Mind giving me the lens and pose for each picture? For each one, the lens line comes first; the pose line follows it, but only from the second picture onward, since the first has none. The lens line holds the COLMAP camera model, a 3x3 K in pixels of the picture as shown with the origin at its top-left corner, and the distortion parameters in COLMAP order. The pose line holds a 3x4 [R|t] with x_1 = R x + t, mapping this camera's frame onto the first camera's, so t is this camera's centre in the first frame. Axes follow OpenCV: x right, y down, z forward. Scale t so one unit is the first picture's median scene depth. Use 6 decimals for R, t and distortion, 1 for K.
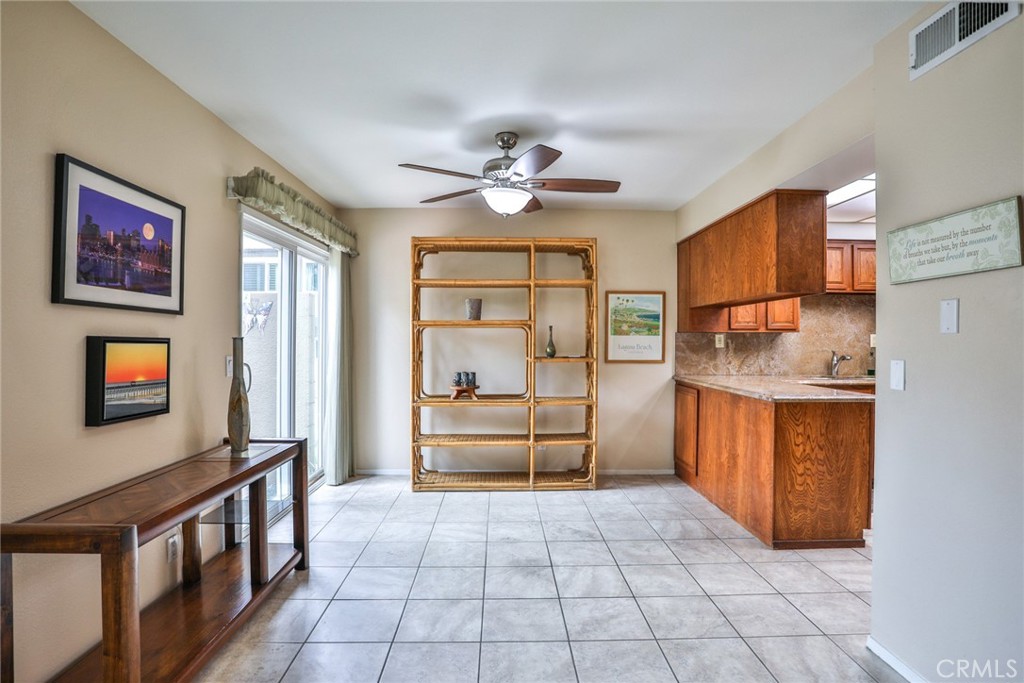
lens RADIAL K [[524.2, 0, 509.2], [0, 524.2, 336.8], [0, 0, 1]] dist [-0.073881, 0.030225]
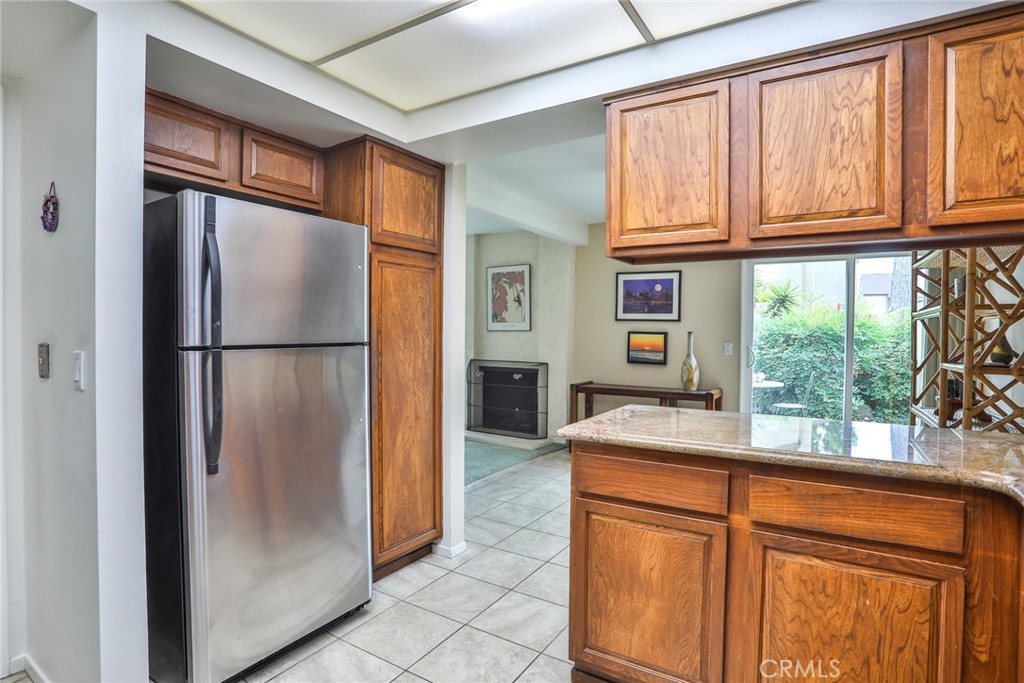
lens RADIAL K [[524.2, 0, 509.2], [0, 524.2, 336.8], [0, 0, 1]] dist [-0.073881, 0.030225]
pose [[-0.546484, 0.003248, -0.837463, 1.222626], [-0.006493, 0.999946, 0.008115, 0.006391], [0.837445, 0.009872, -0.546433, 1.241088]]
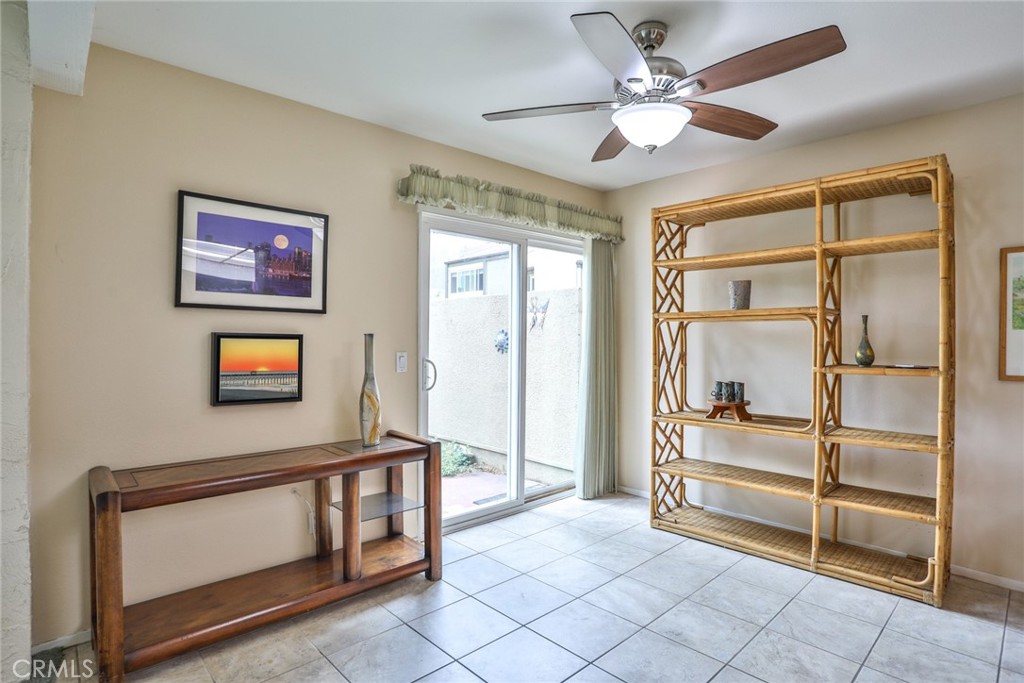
lens RADIAL K [[524.2, 0, 509.2], [0, 524.2, 336.8], [0, 0, 1]] dist [-0.073881, 0.030225]
pose [[0.671972, -0.000773, -0.740576, 0.357035], [0.001530, 0.999999, 0.000344, 0.005860], [0.740575, -0.001364, 0.671972, 0.420986]]
